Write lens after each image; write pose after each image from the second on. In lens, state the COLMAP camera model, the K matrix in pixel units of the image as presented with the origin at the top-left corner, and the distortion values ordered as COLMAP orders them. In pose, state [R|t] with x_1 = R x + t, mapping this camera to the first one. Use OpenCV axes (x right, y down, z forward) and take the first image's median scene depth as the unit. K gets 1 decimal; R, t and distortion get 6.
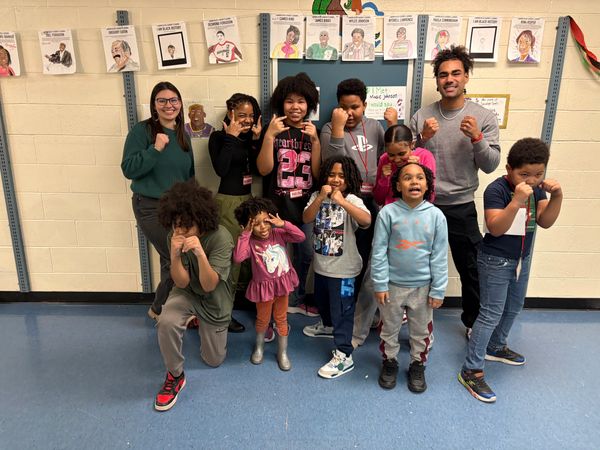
lens RADIAL K [[450.0, 0, 302.7], [0, 450.0, 224.9], [0, 0, 1]] dist [0.015598, -0.007876]
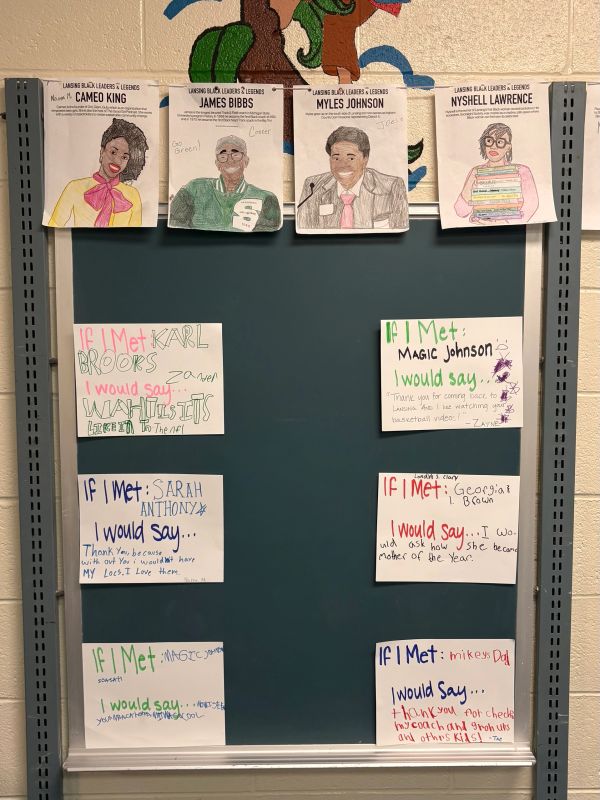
lens RADIAL K [[600.0, 0, 302.2], [0, 600.0, 406.1], [0, 0, 1]] dist [0.015598, -0.007876]
pose [[0.999853, -0.014057, 0.009776, 0.086335], [0.015770, 0.978411, -0.206068, -0.178710], [-0.006668, 0.206192, 0.978489, 0.652754]]
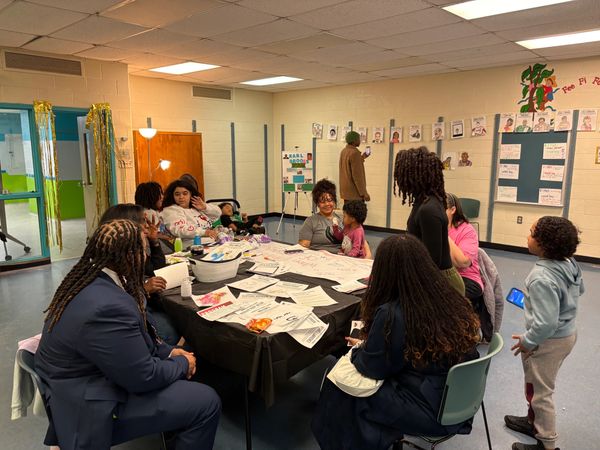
lens RADIAL K [[450.0, 0, 299.4], [0, 450.0, 229.2], [0, 0, 1]] dist [0.015598, -0.007876]
pose [[0.733773, 0.108357, -0.670698, 0.781708], [-0.174559, 0.984127, -0.031982, 0.367511], [0.656586, 0.140544, 0.741041, -1.305651]]
